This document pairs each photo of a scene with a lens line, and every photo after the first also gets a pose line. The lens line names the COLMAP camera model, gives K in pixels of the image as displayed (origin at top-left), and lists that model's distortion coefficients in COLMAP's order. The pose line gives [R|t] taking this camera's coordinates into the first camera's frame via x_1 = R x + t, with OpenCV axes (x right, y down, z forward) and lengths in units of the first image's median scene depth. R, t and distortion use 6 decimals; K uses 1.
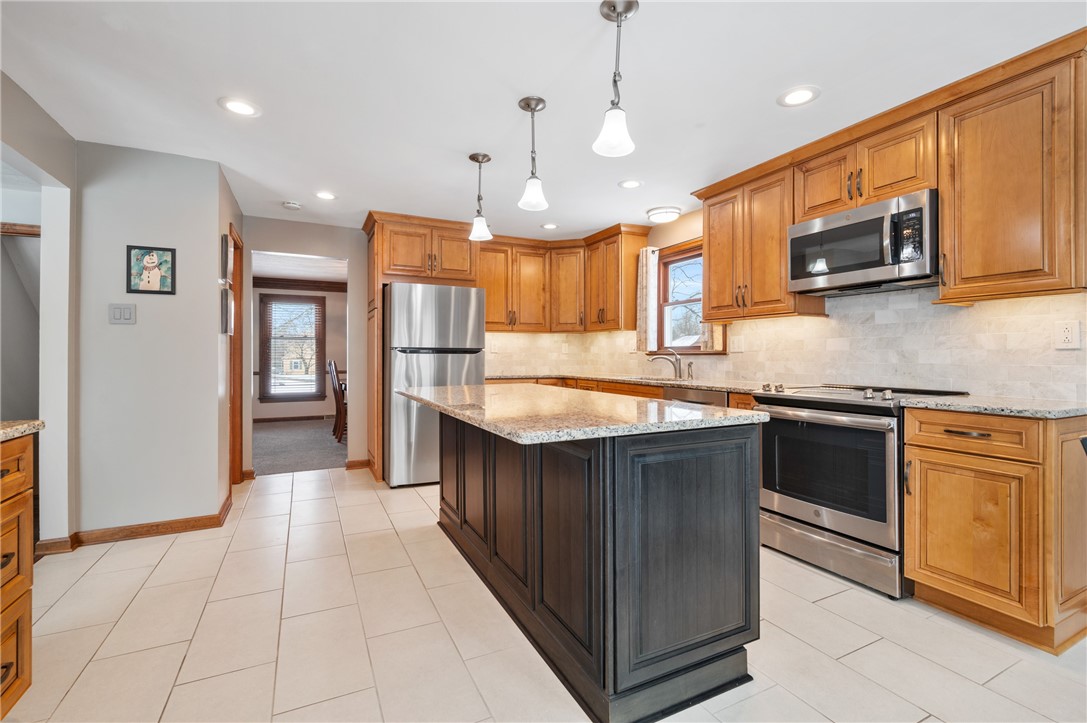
lens RADIAL K [[492.7, 0, 522.2], [0, 492.7, 352.0], [0, 0, 1]] dist [0.003326, 0.000316]
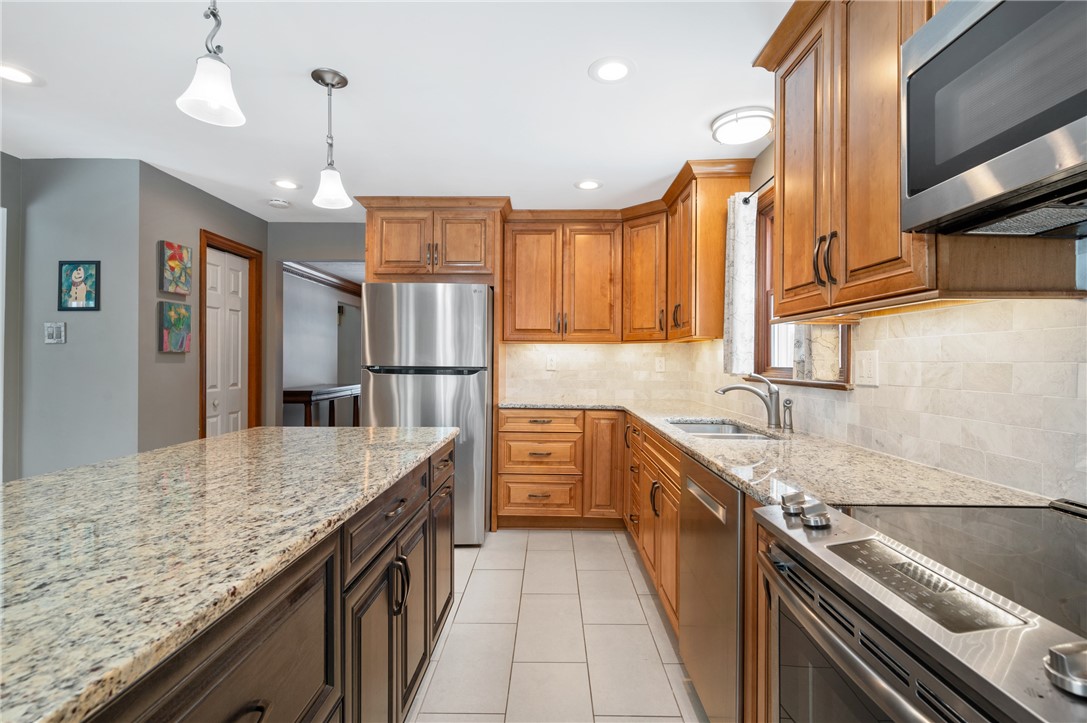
lens RADIAL K [[492.7, 0, 536.6], [0, 492.7, 363.0], [0, 0, 1]] dist [0.003326, 0.000316]
pose [[0.899996, 0.004300, -0.435877, 0.353054], [0.000819, 0.999933, 0.011556, -0.025491], [0.435898, -0.010757, 0.899932, 0.446252]]
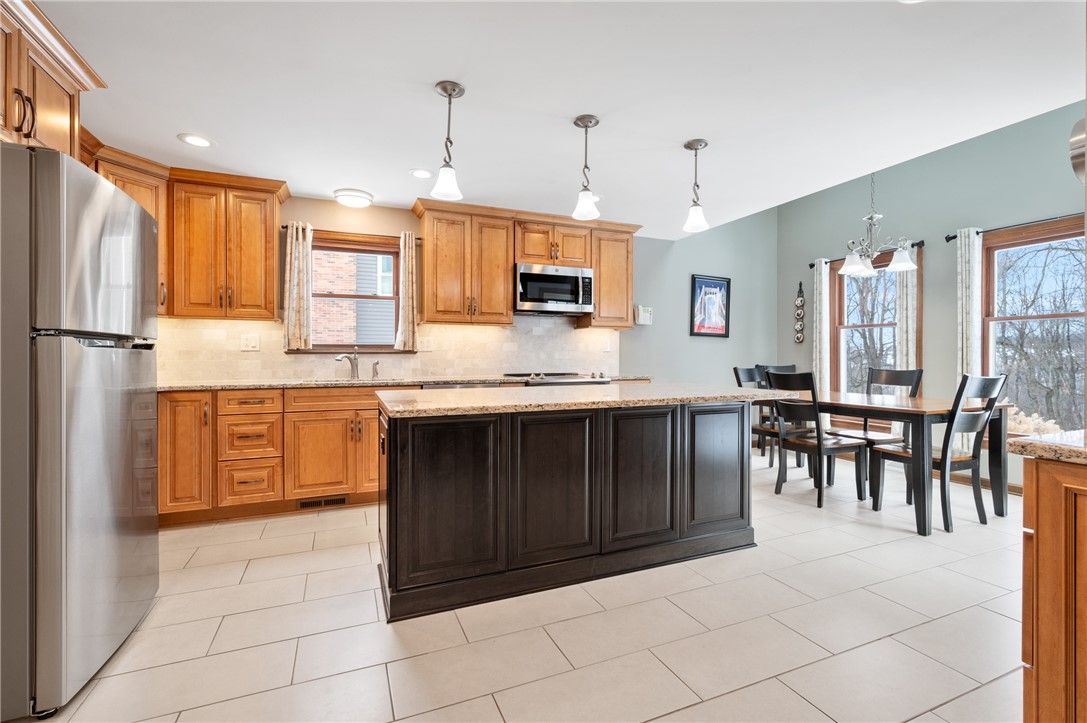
lens RADIAL K [[492.7, 0, 547.6], [0, 492.7, 361.7], [0, 0, 1]] dist [0.003326, 0.000316]
pose [[0.020291, -0.013617, 0.999701, -0.679347], [-0.007473, 0.999877, 0.013771, 0.006761], [-0.999766, -0.007750, 0.020187, 0.683211]]
